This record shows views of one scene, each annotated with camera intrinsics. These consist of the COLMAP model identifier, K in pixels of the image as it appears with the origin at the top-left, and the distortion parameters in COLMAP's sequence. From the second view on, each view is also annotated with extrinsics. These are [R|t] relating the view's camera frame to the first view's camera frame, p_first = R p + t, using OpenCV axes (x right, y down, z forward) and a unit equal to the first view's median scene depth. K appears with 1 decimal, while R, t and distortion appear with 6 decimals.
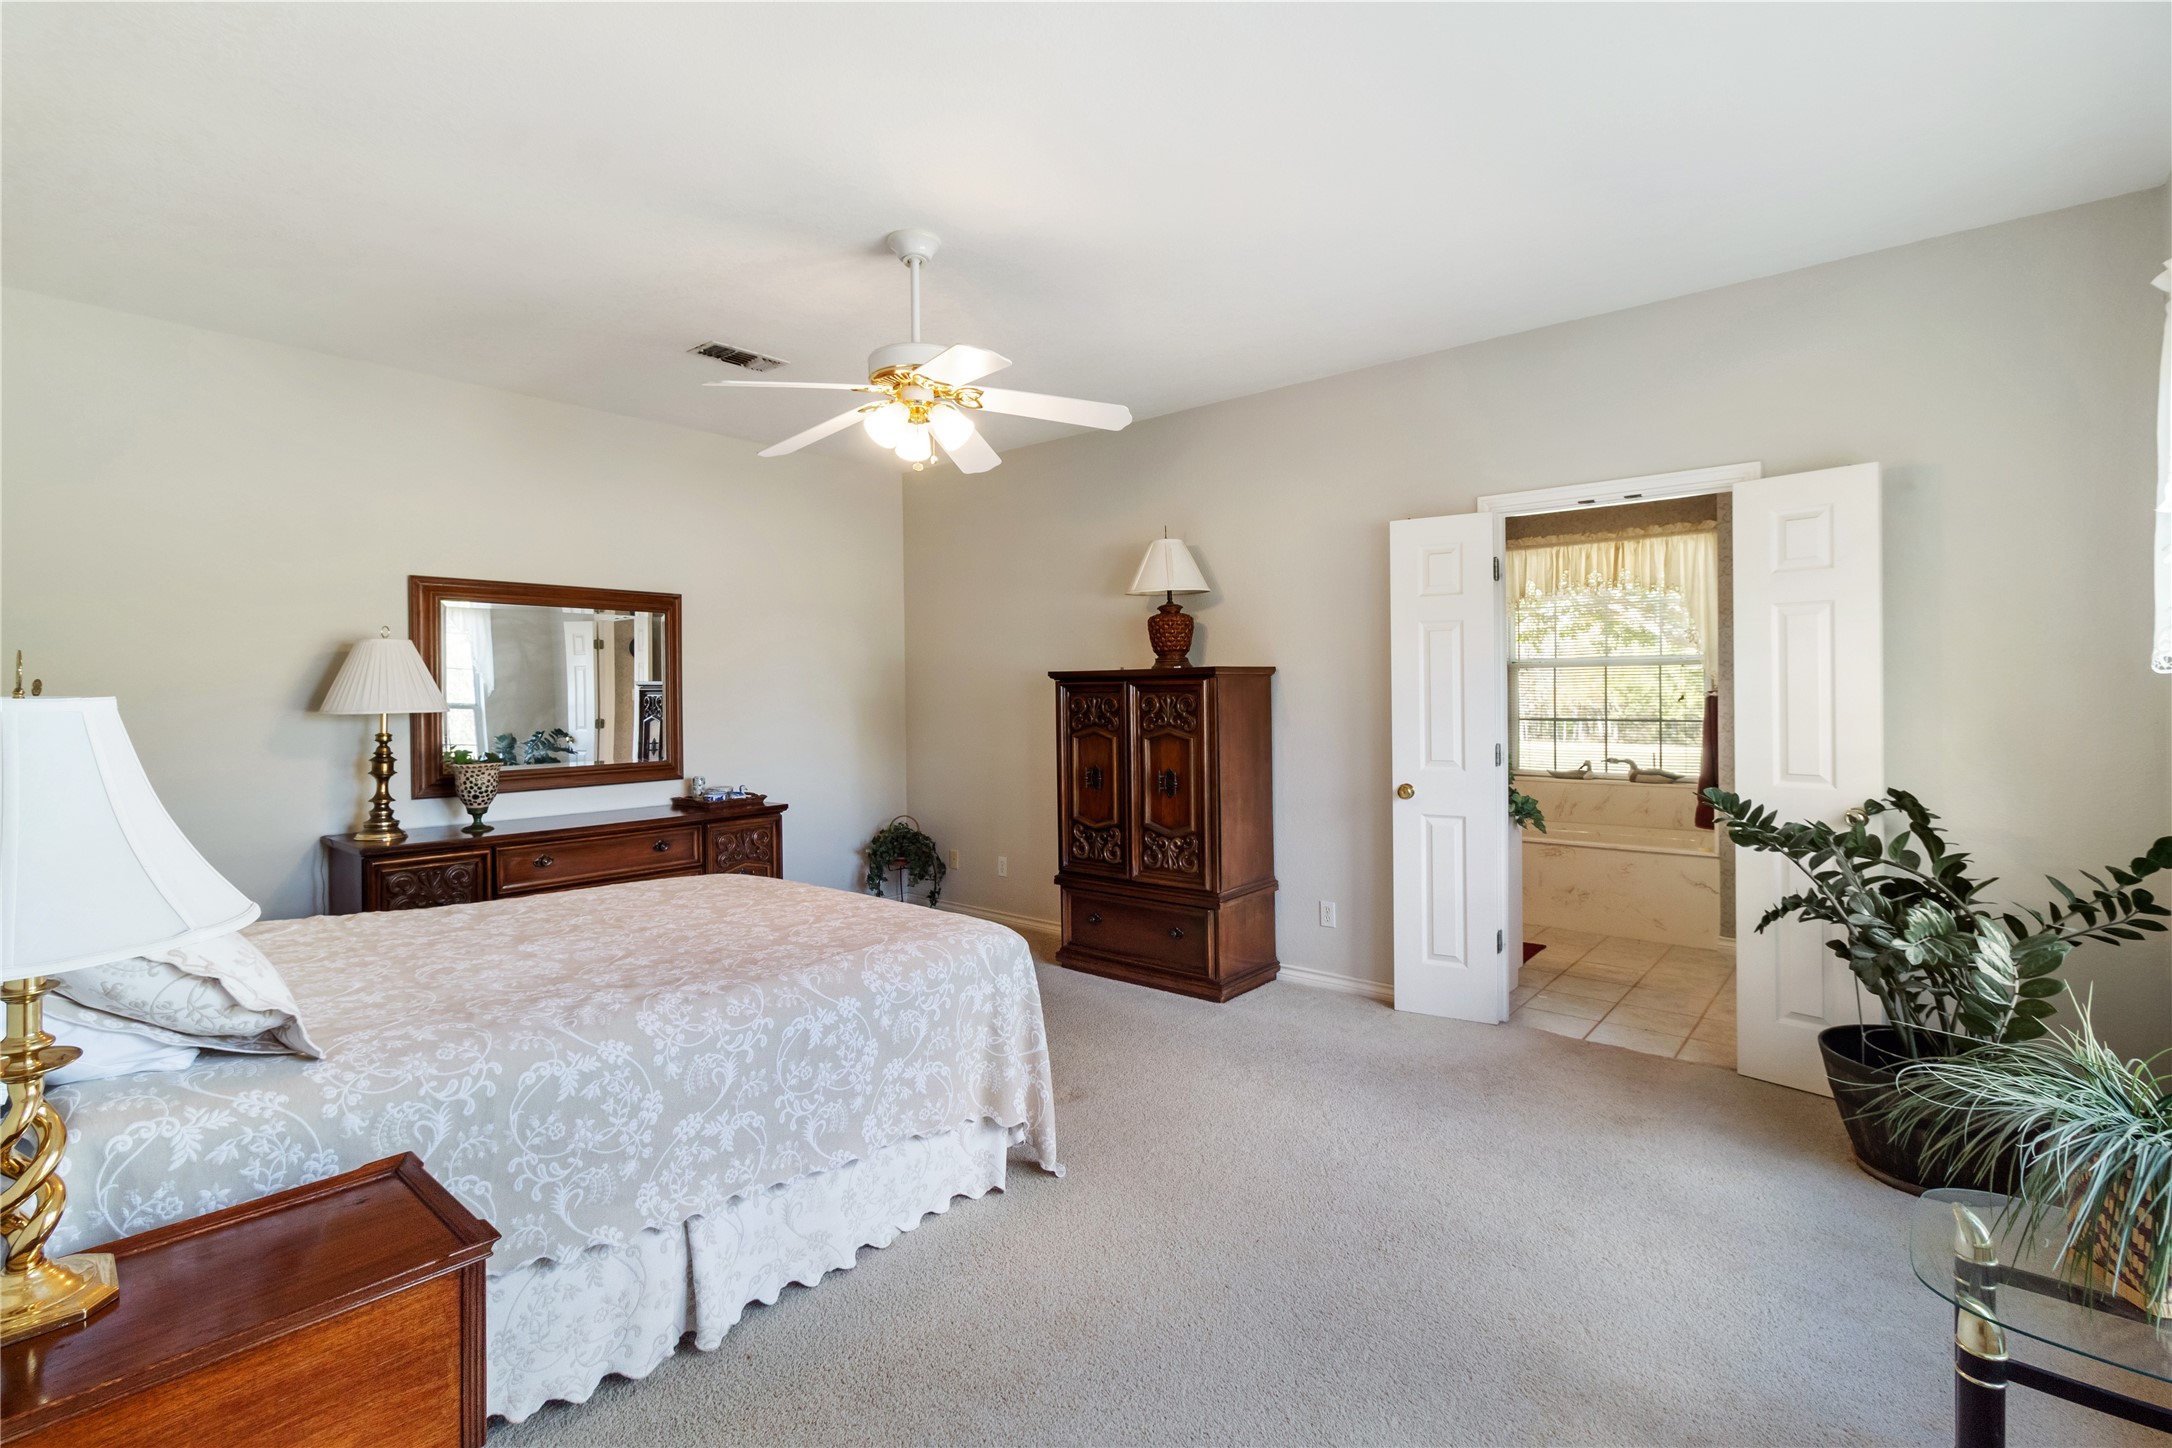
lens RADIAL K [[1022.4, 0, 1087.3], [0, 1022.4, 701.7], [0, 0, 1]] dist [-0.000782, 0.000408]
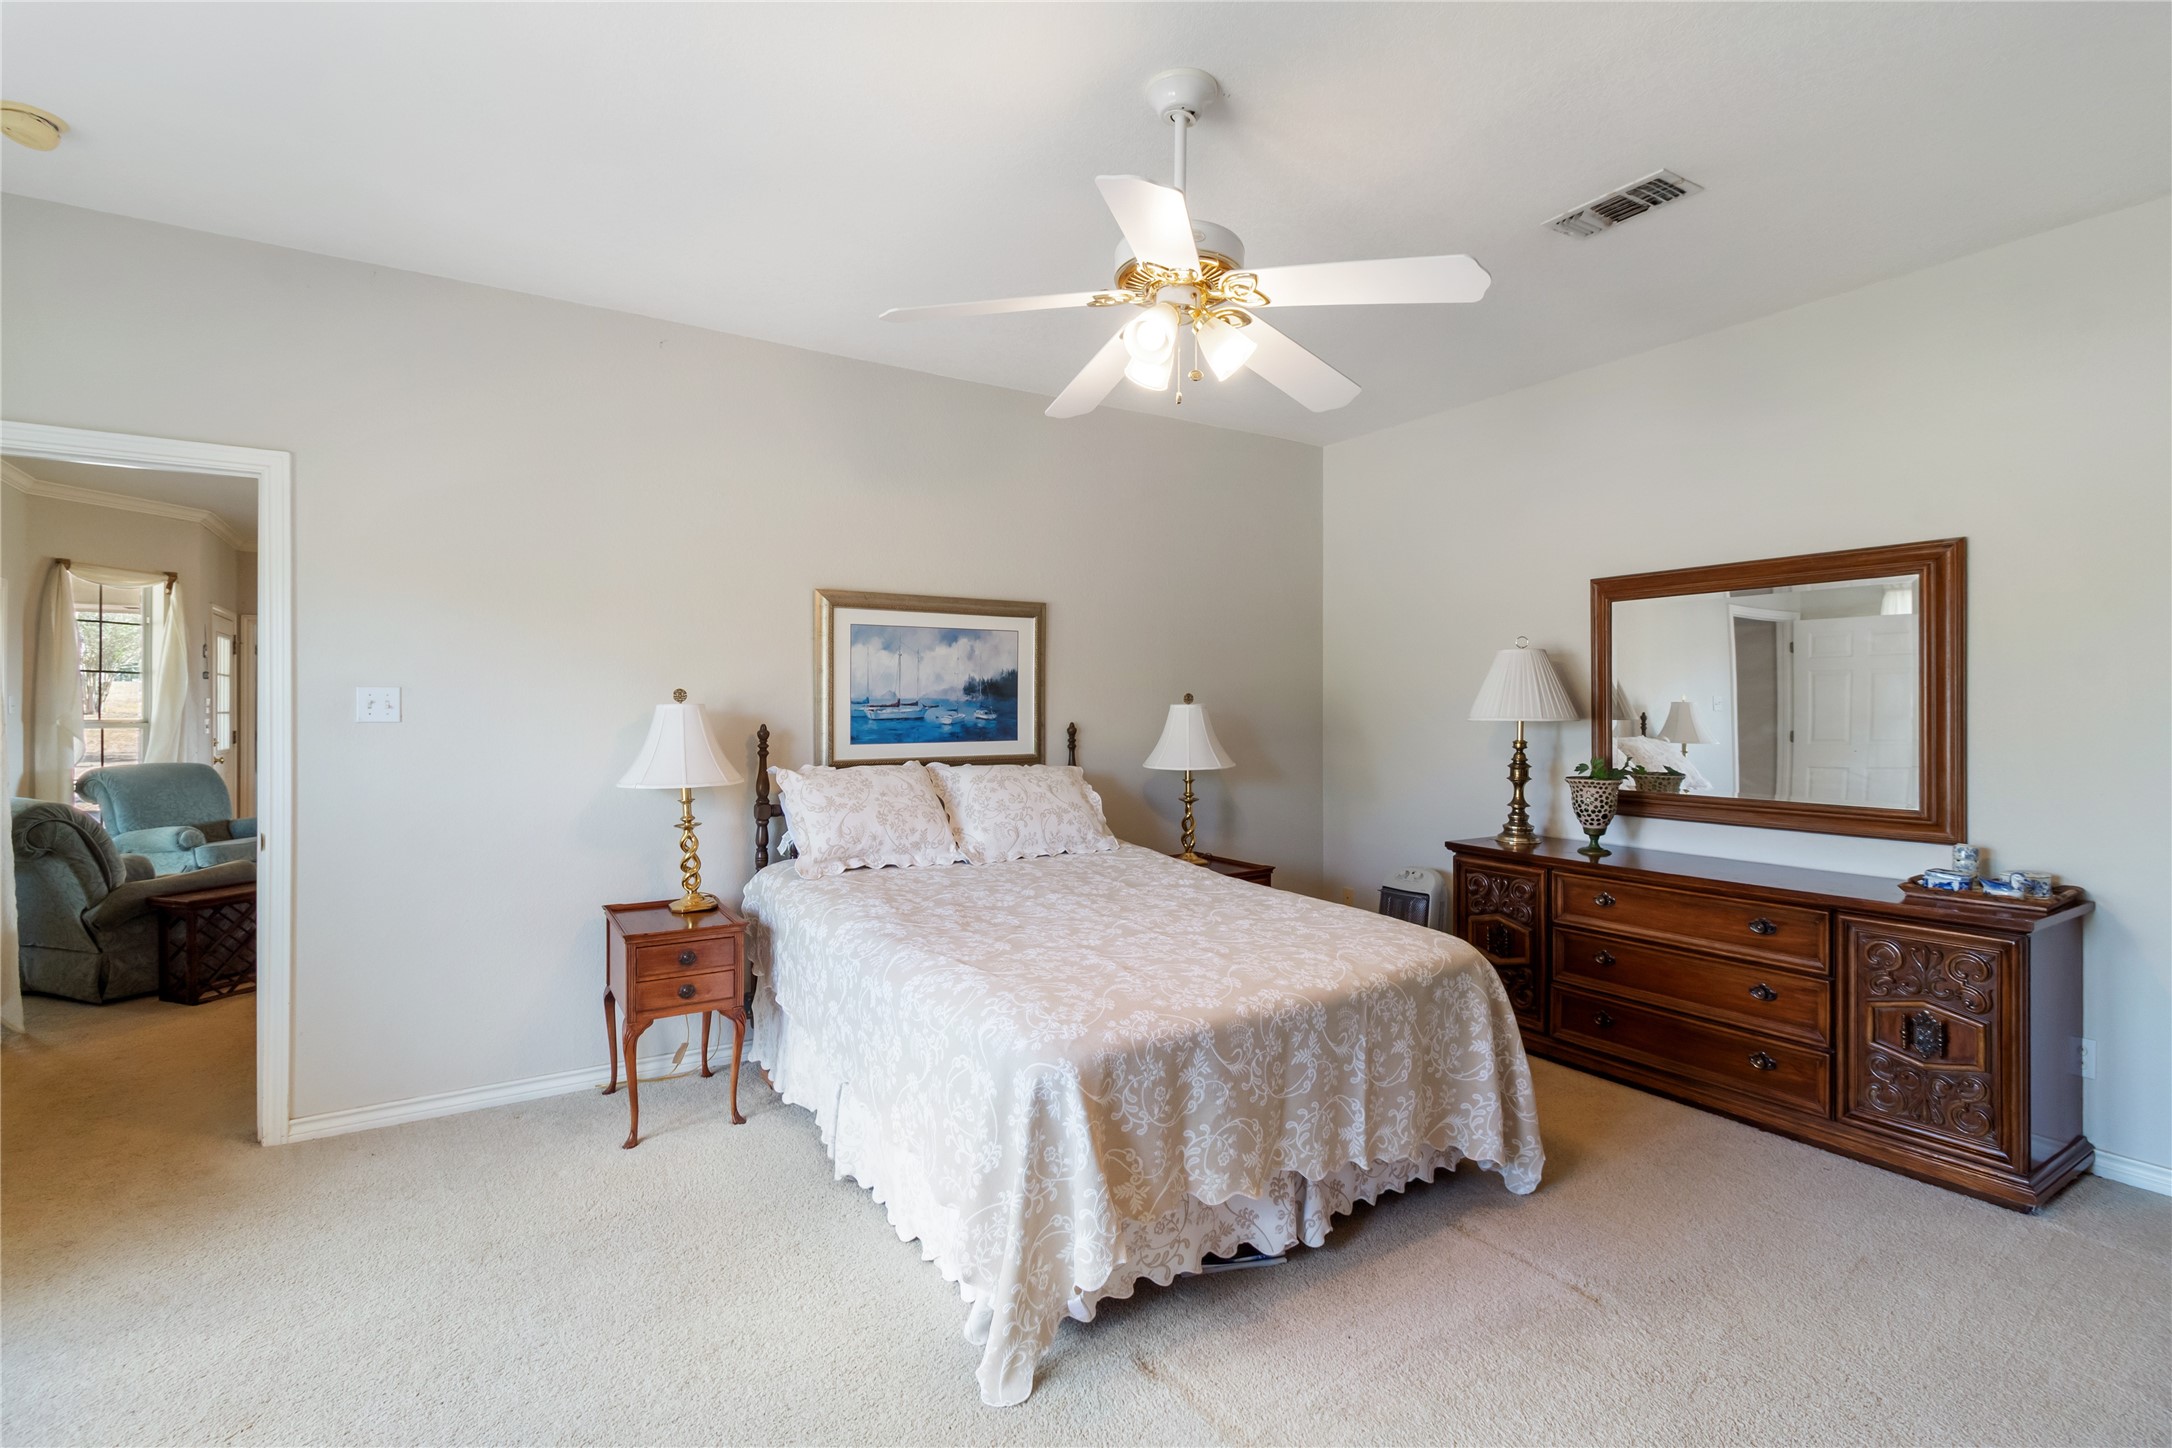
lens RADIAL K [[1022.4, 0, 1084.8], [0, 1022.4, 714.8], [0, 0, 1]] dist [-0.000782, 0.000408]
pose [[-0.271529, 0.004588, -0.962419, 0.412061], [-0.017197, 0.999806, 0.009618, 0.003280], [0.962277, 0.019162, -0.271397, 0.846671]]
